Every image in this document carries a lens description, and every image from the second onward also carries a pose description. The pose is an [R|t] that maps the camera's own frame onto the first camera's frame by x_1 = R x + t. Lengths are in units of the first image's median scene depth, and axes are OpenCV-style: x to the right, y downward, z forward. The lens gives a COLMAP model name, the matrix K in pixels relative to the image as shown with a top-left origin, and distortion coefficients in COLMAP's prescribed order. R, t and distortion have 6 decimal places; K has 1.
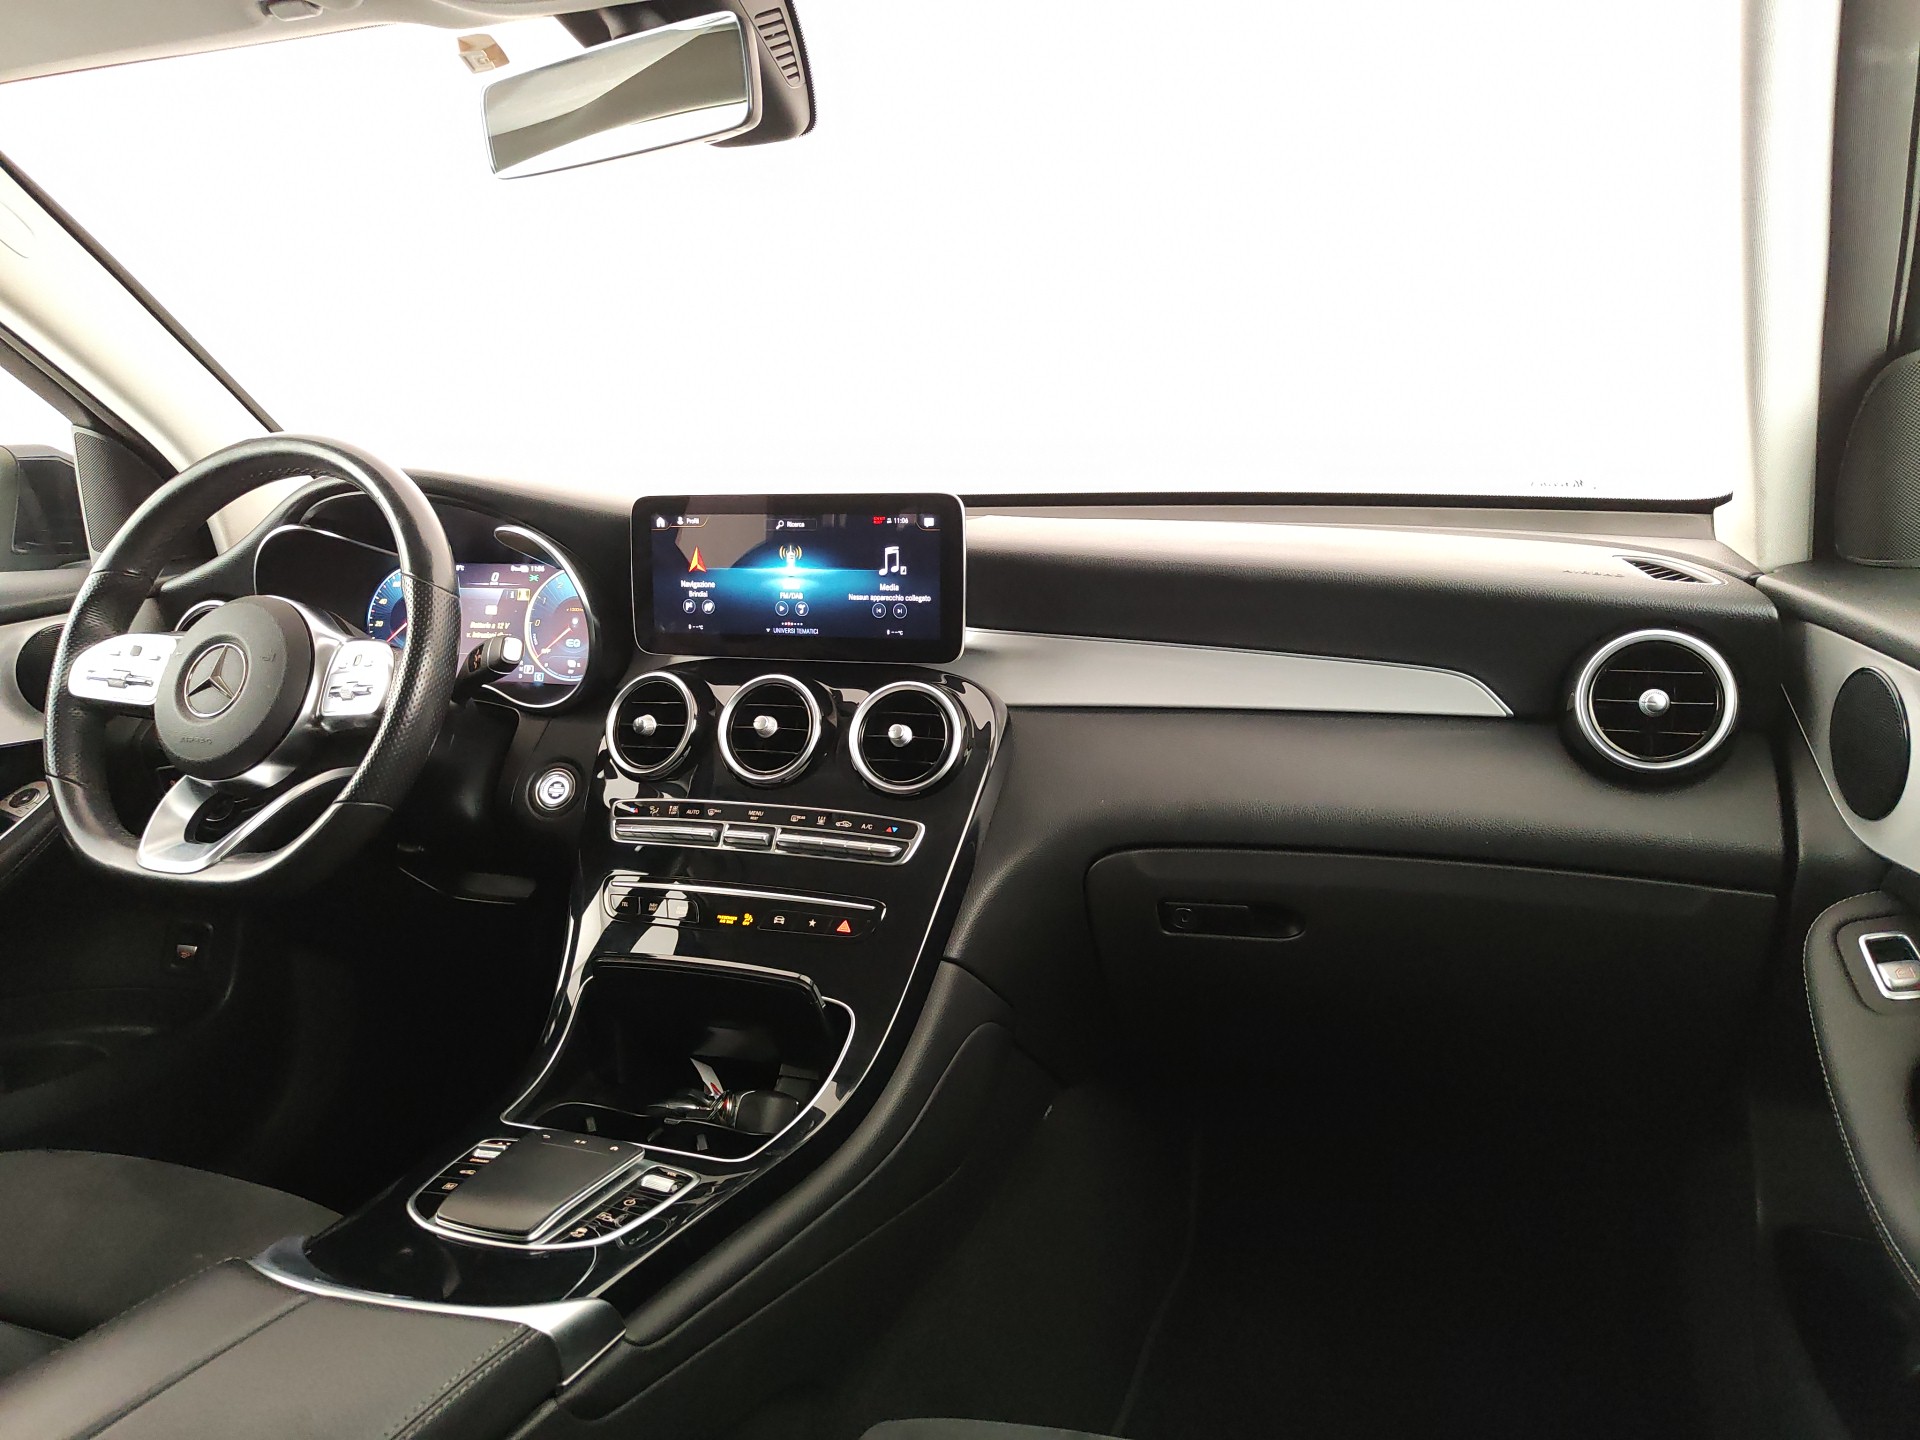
lens RADIAL K [[1339.4, 0, 960.0], [0, 1339.4, 720.0], [0, 0, 1]] dist [0.051776, -0.084827]
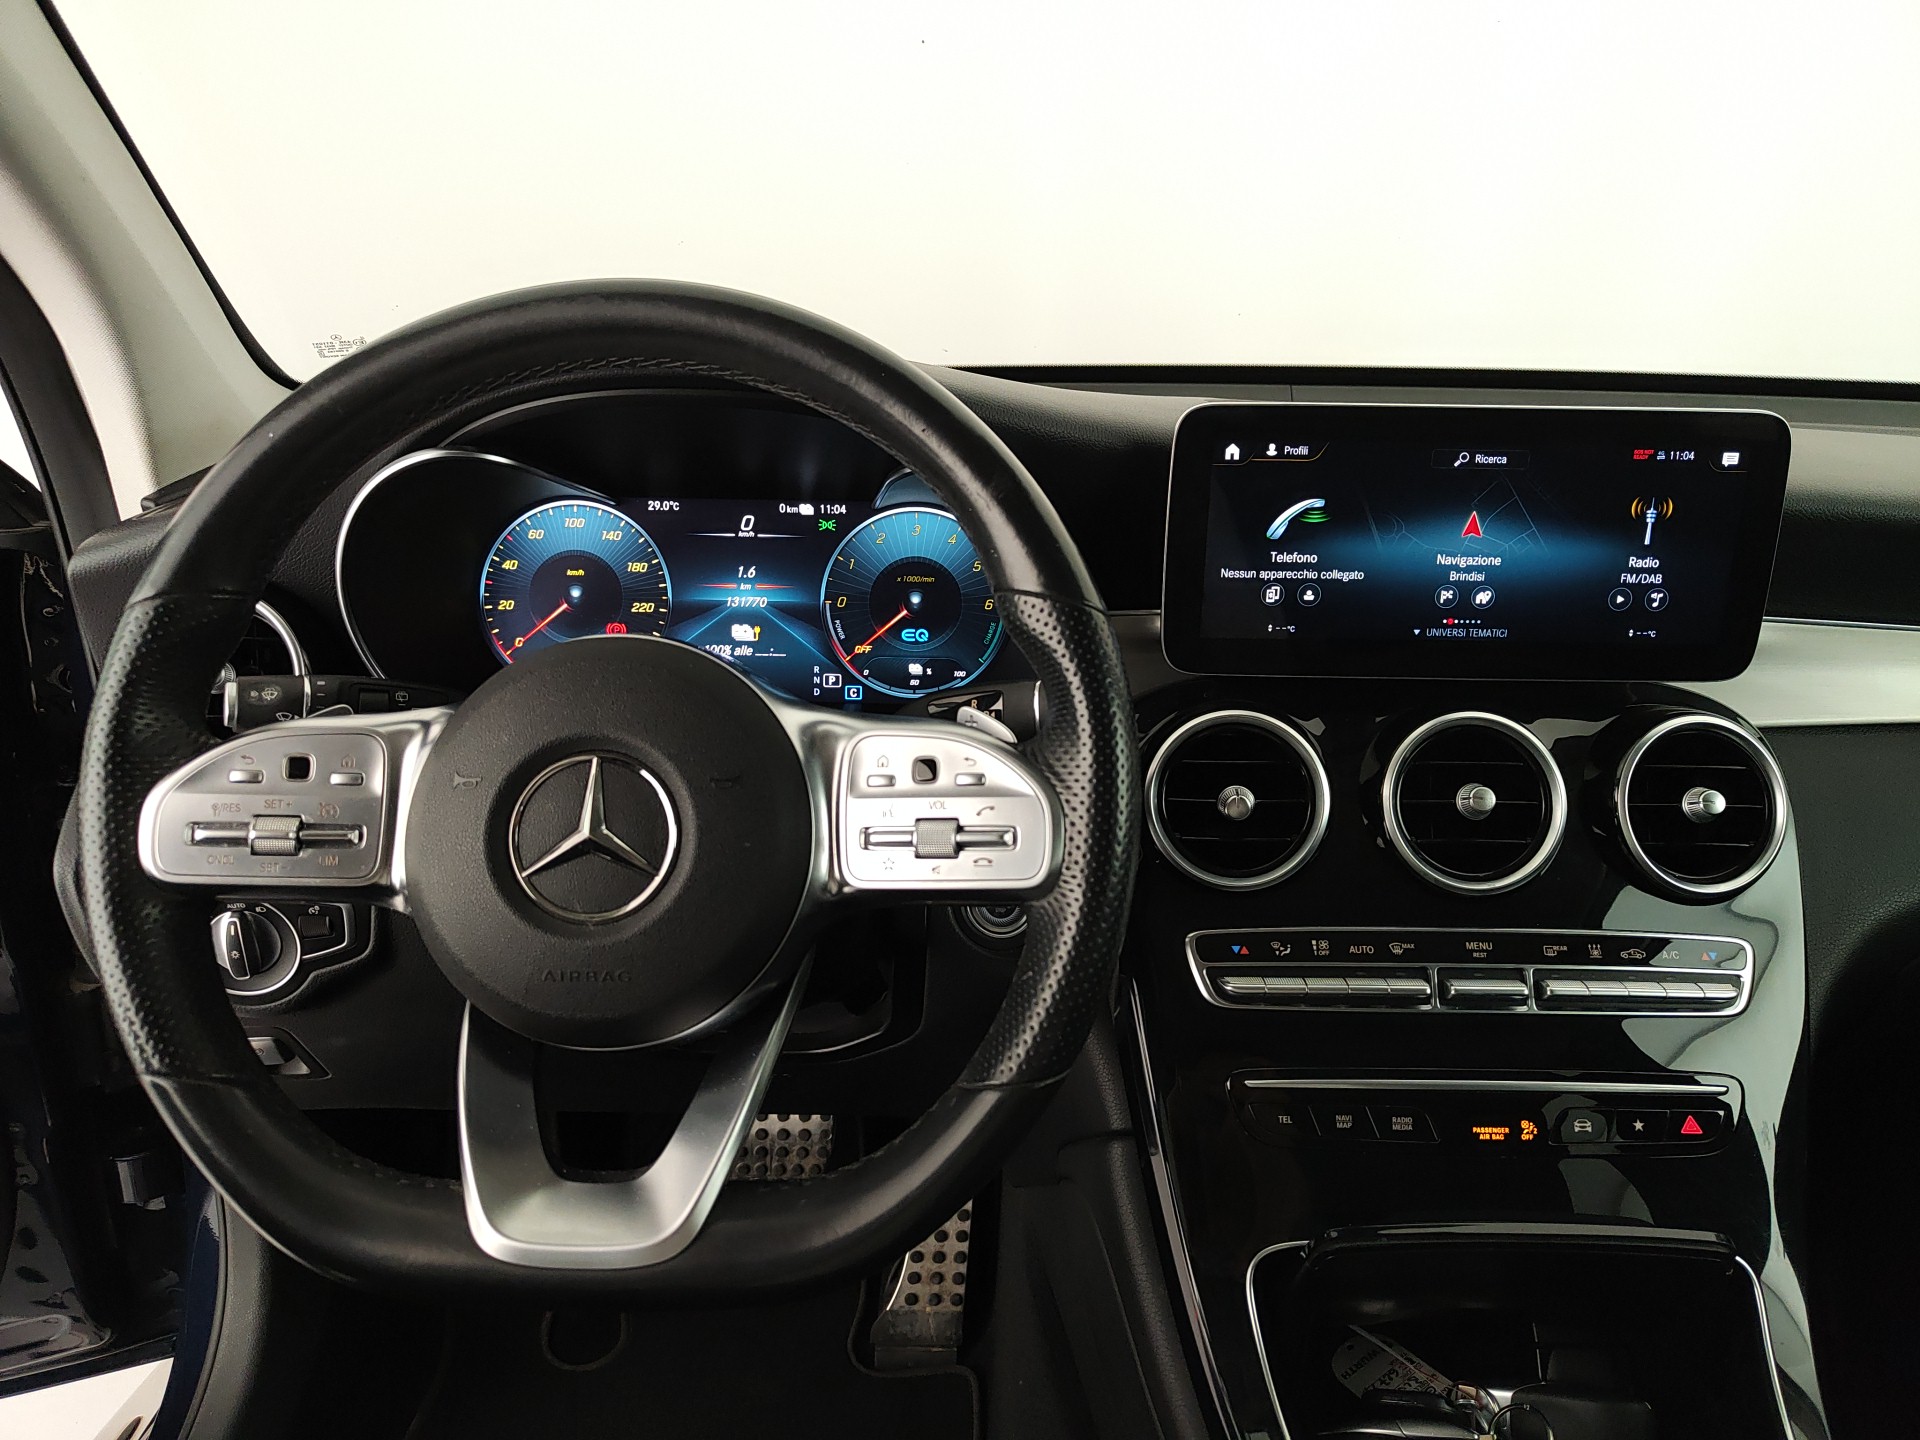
lens RADIAL K [[1339.4, 0, 960.0], [0, 1339.4, 720.0], [0, 0, 1]] dist [0.051776, -0.084827]
pose [[0.941085, -0.079018, 0.328809, -0.555972], [0.031111, 0.988424, 0.148492, -0.128101], [-0.336736, -0.129514, 0.932649, 0.506765]]
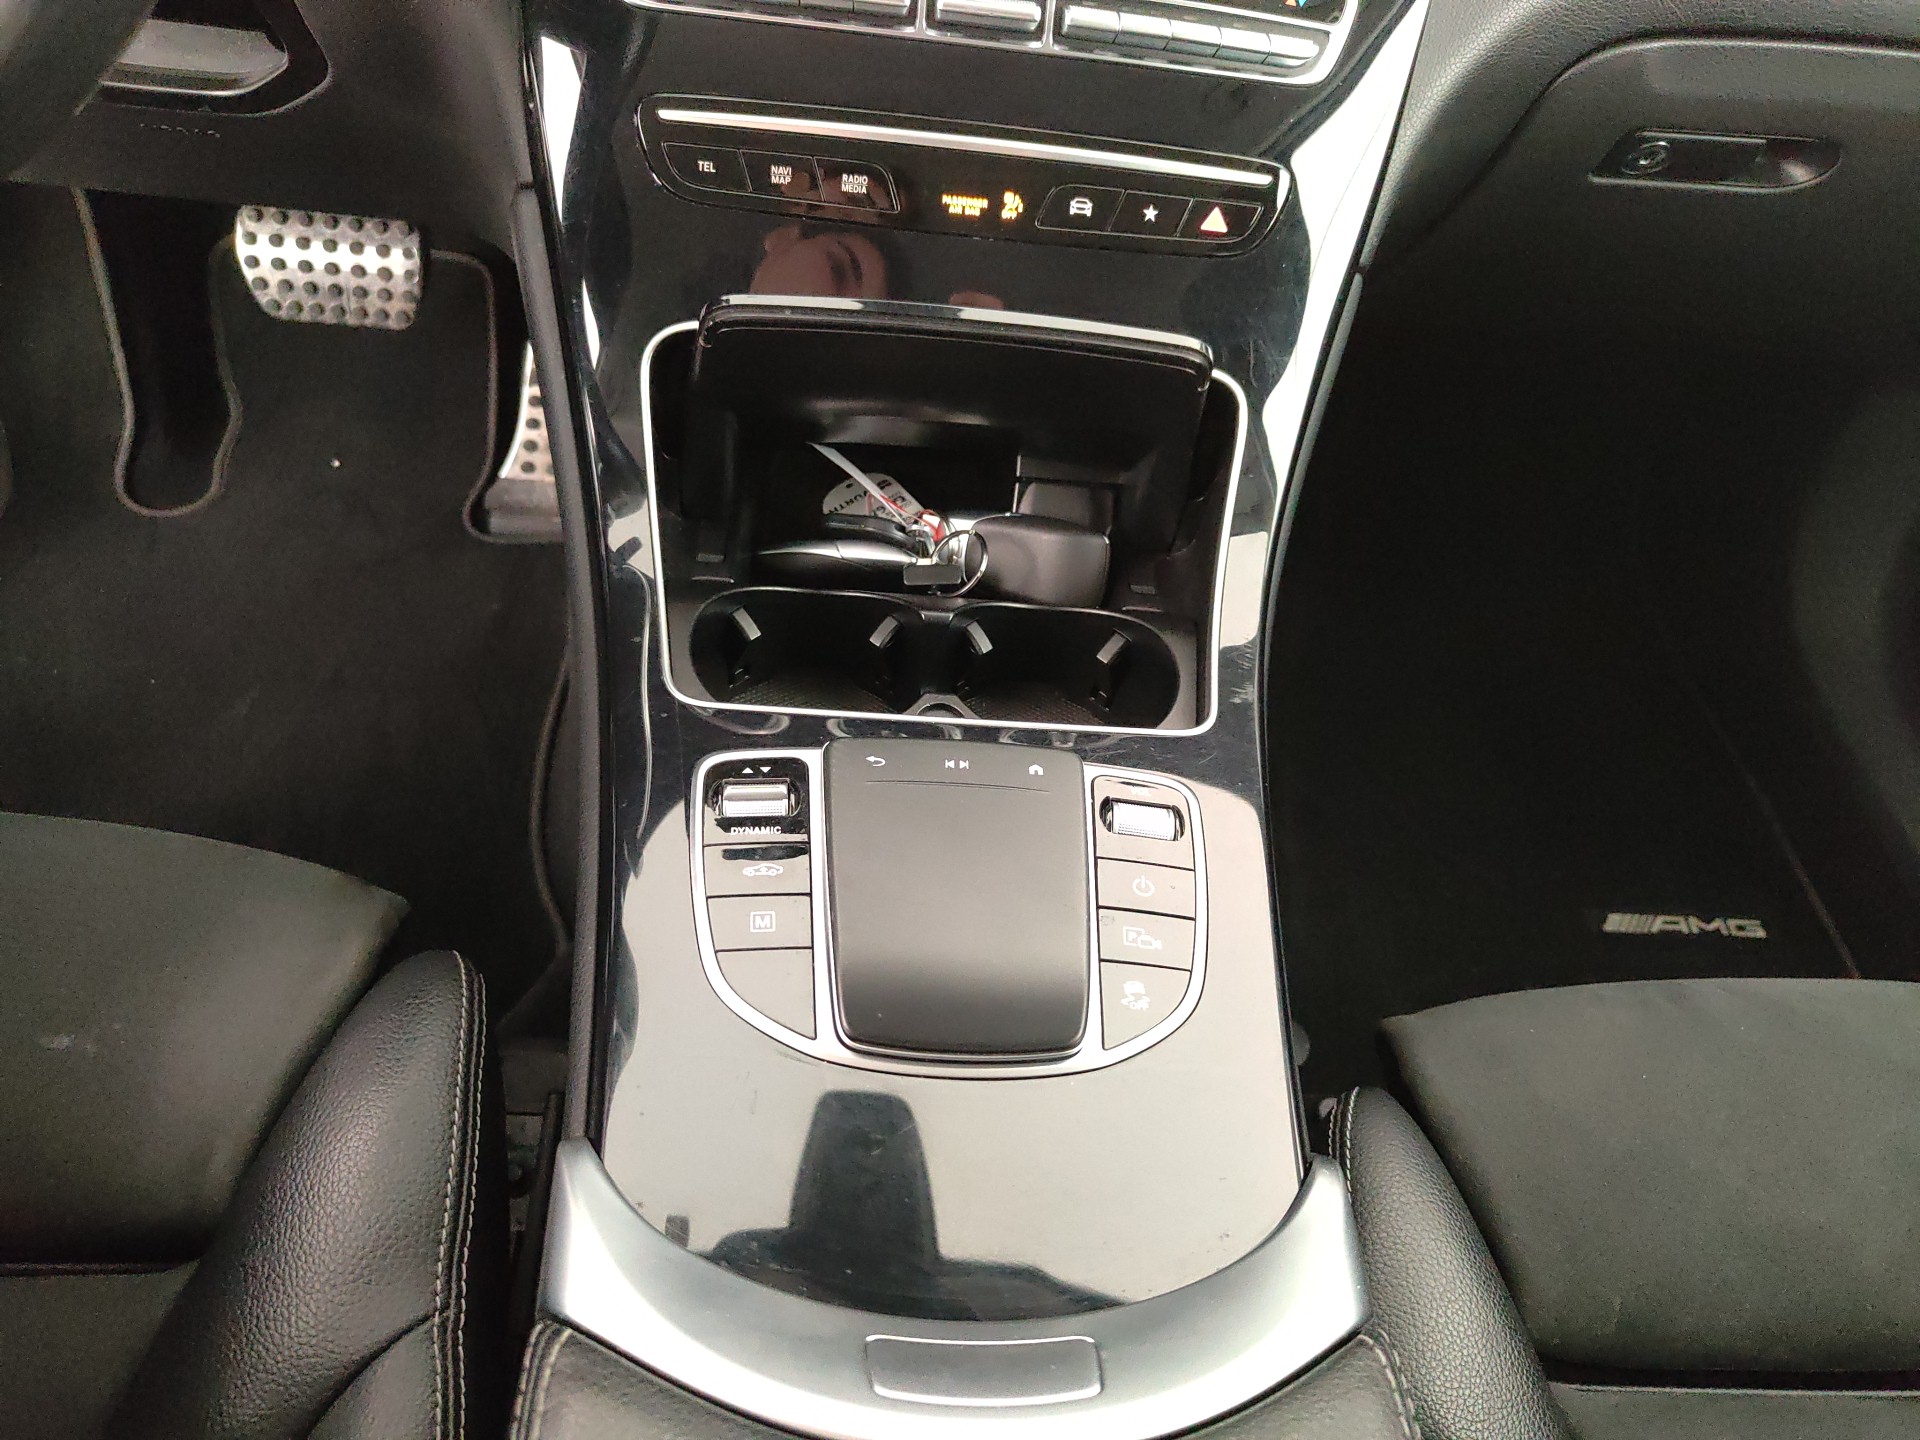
lens RADIAL K [[1361.3, 0, 961.5], [0, 1361.3, 724.9], [0, 0, 1]] dist [-0.001357, 0.001831]
pose [[0.921136, -0.183335, 0.343361, -0.356625], [-0.074497, 0.782785, 0.617817, -0.006901], [-0.382046, -0.594672, 0.707394, 0.515975]]
